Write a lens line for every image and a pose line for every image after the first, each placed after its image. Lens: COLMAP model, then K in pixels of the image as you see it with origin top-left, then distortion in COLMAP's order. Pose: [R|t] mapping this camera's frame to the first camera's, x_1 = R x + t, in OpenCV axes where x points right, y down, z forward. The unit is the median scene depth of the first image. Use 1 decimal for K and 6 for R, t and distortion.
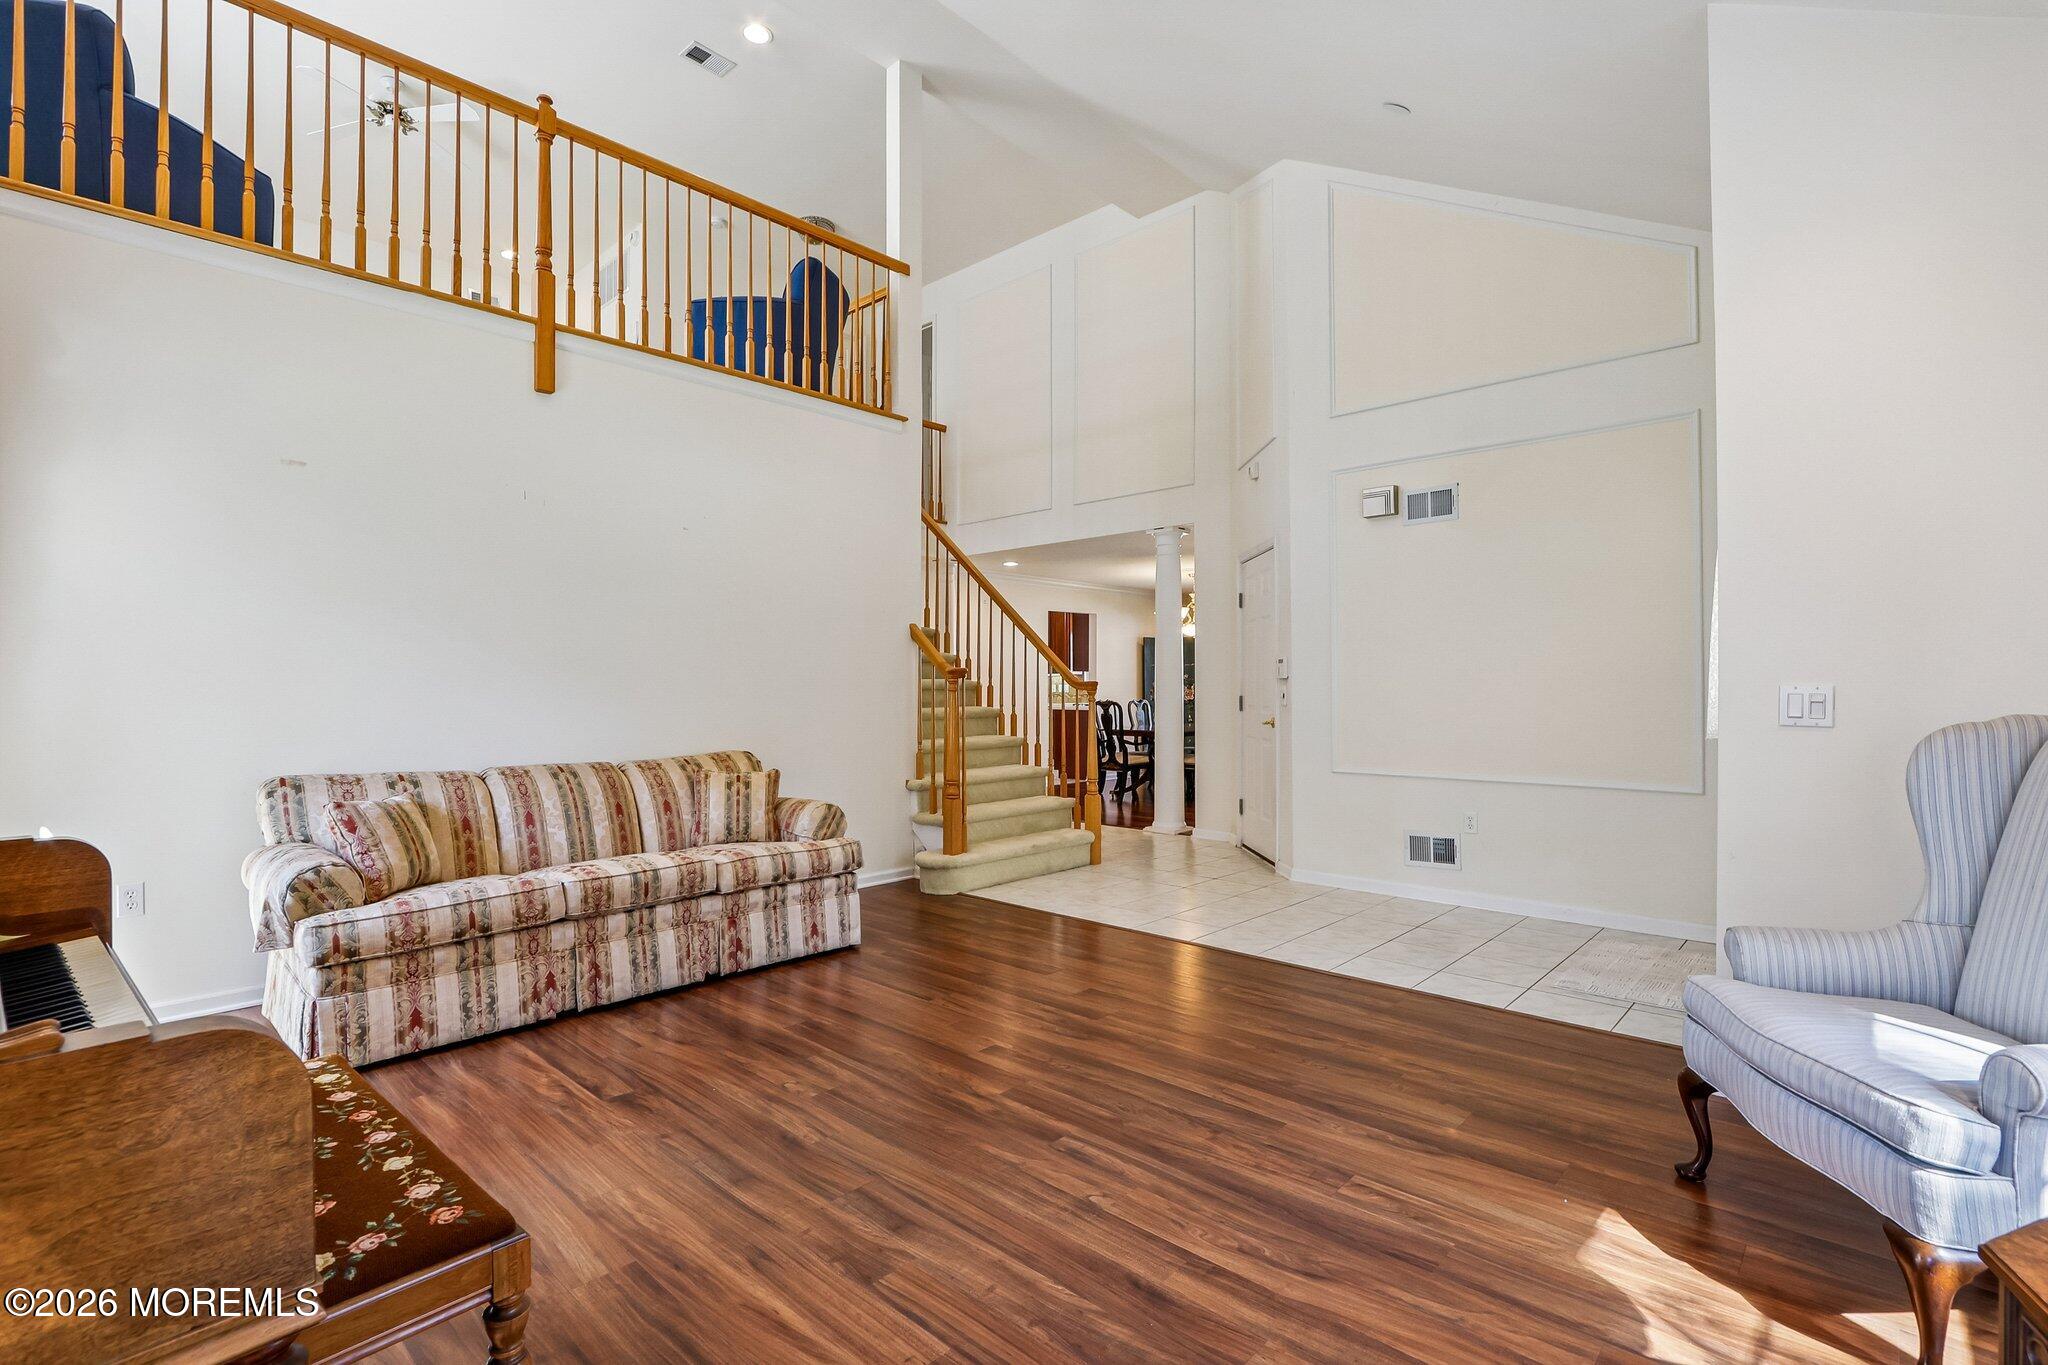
lens RADIAL K [[949.1, 0, 1020.8], [0, 949.1, 689.4], [0, 0, 1]] dist [-0.019979, 0.003851]
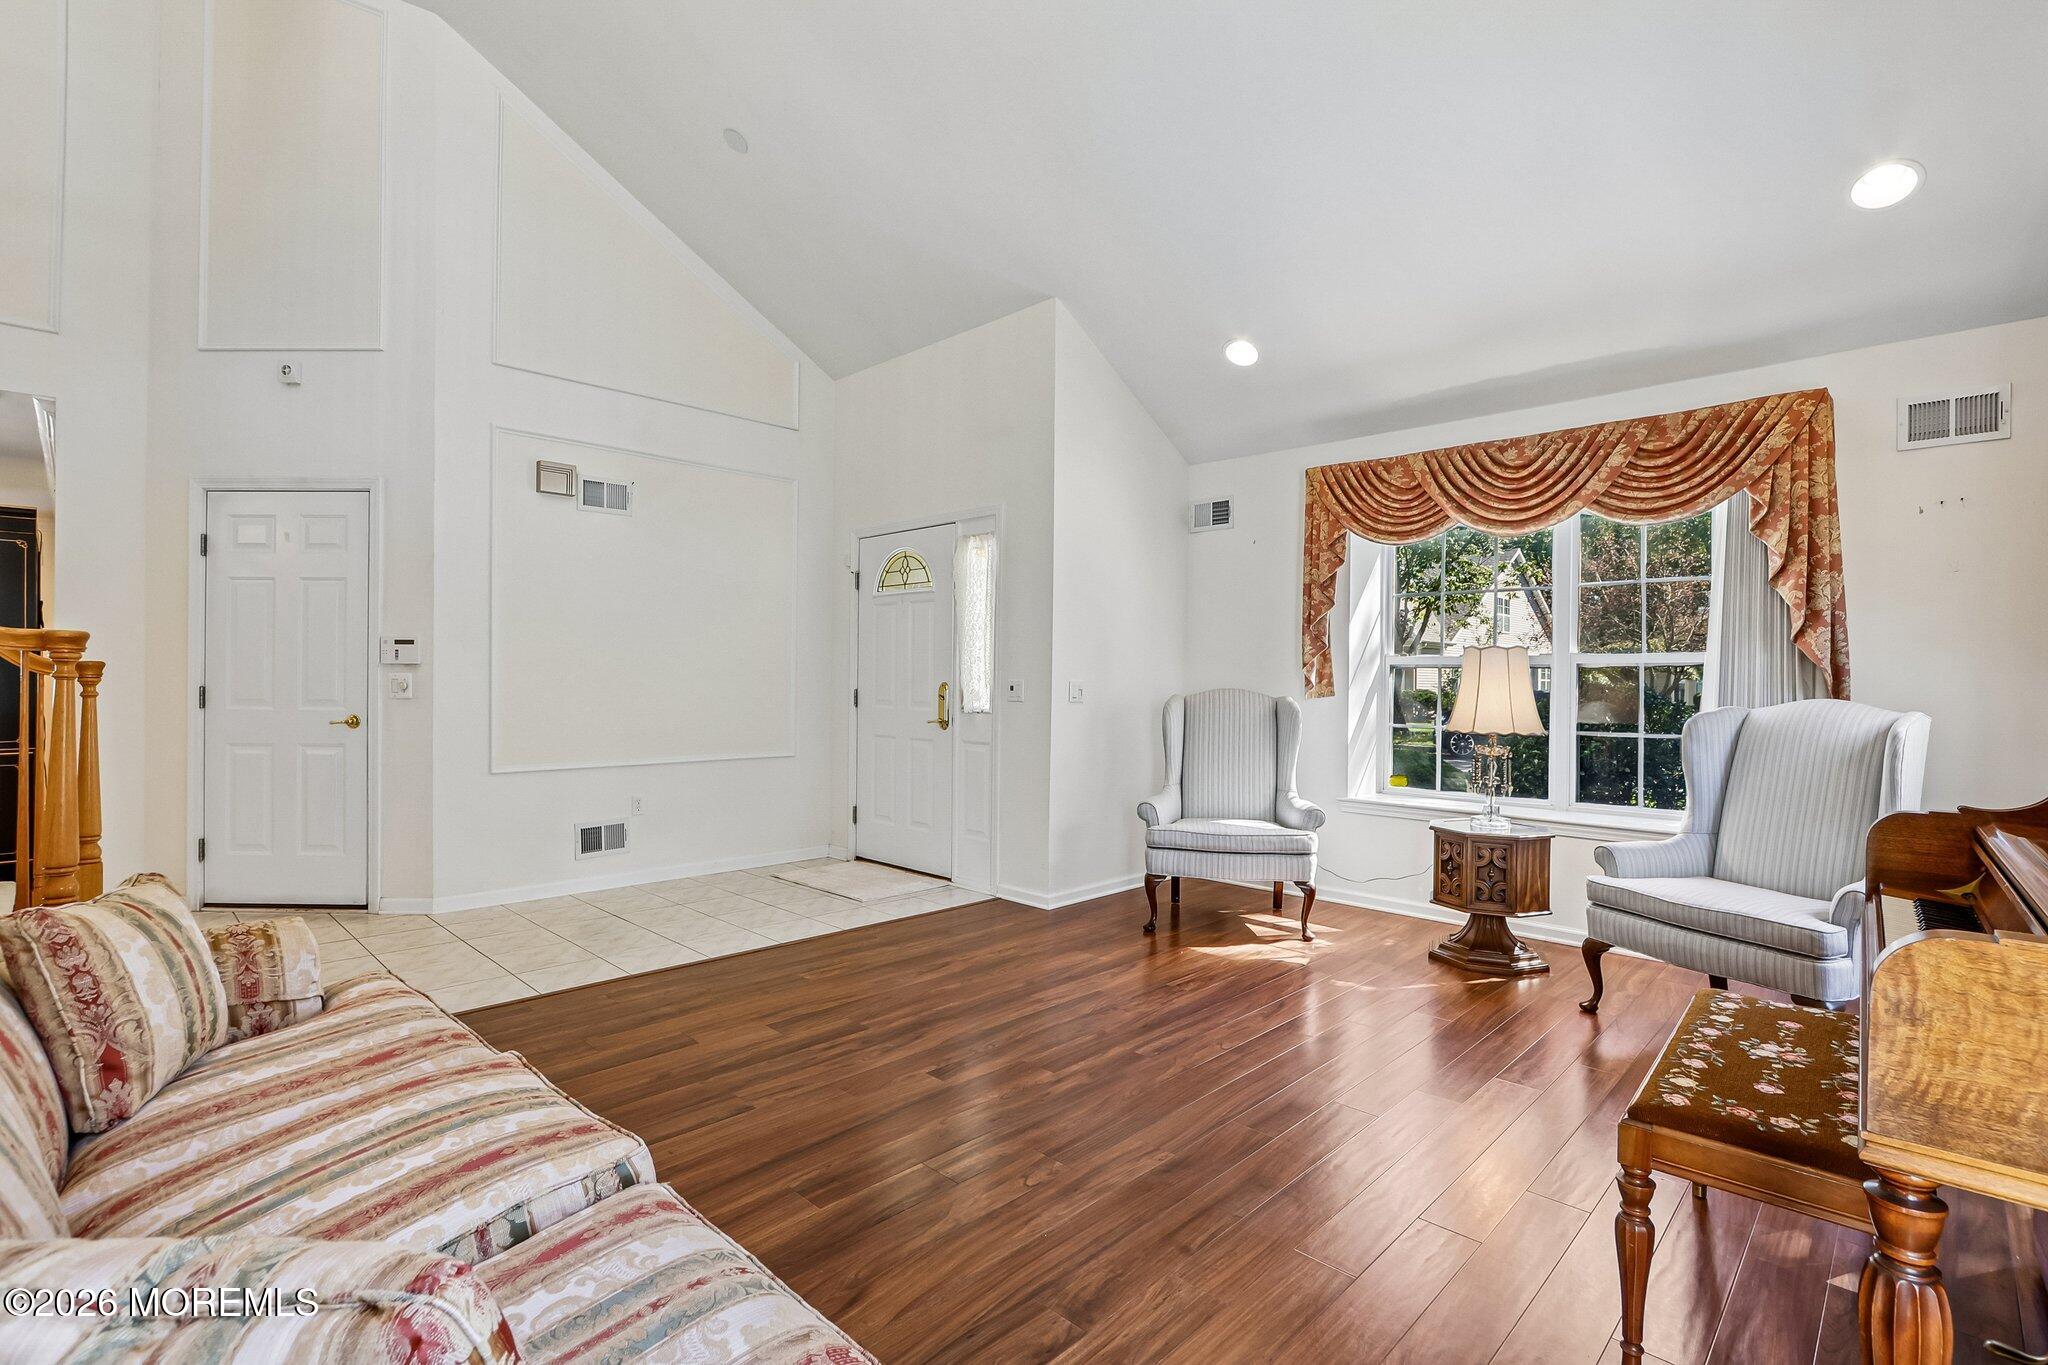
lens RADIAL K [[949.1, 0, 1009.0], [0, 949.1, 684.4], [0, 0, 1]] dist [-0.019979, 0.003851]
pose [[0.030182, -0.003226, 0.999539, -1.137983], [-0.006119, 0.999975, 0.003412, -0.001175], [-0.999526, -0.006219, 0.030162, 1.096321]]
